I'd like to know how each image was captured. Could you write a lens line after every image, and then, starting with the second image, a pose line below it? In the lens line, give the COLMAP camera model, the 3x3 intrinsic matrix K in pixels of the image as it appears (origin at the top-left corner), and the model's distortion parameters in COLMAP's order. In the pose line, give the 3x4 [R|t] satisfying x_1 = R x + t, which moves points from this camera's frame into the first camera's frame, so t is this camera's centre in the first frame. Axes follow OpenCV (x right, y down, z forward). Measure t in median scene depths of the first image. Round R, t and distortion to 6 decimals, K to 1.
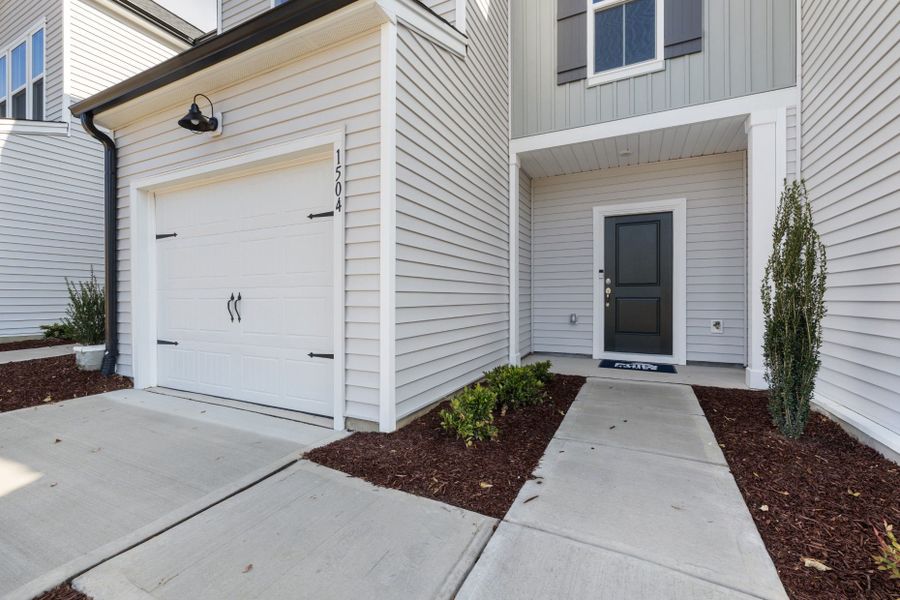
lens RADIAL K [[383.3, 0, 440.5], [0, 383.3, 299.2], [0, 0, 1]] dist [-0.002643, -0.000128]
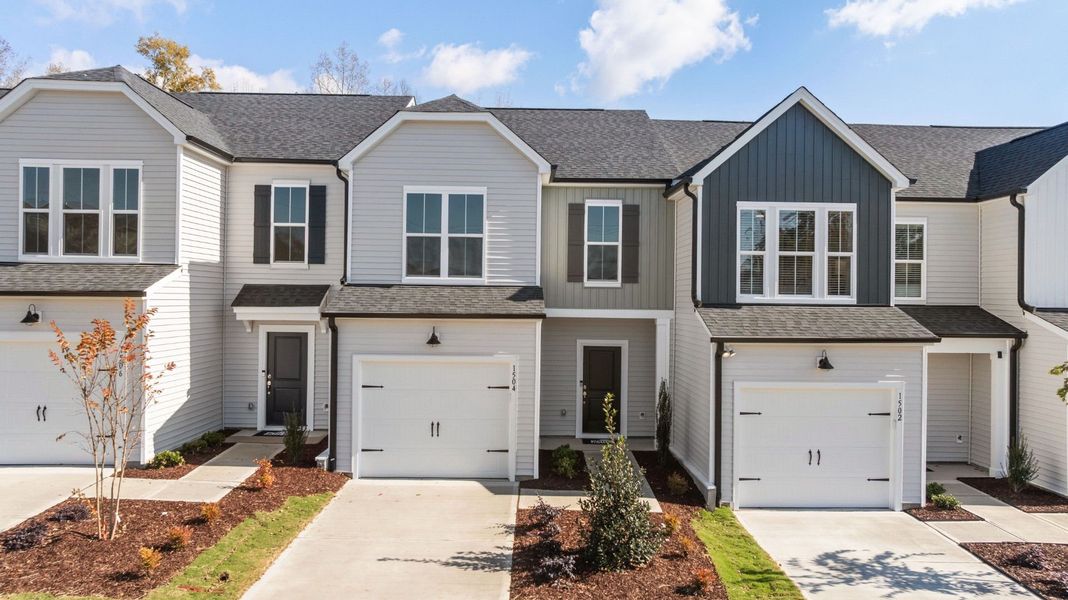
lens RADIAL K [[752.2, 0, 534.0], [0, 752.2, 300.0], [0, 0, 1]] dist [-0.001816, -0.000382]
pose [[0.887390, 0.013741, 0.460814, -1.417386], [-0.012481, 0.999905, -0.005782, -0.468512], [-0.460850, -0.000621, 0.887478, -1.973898]]
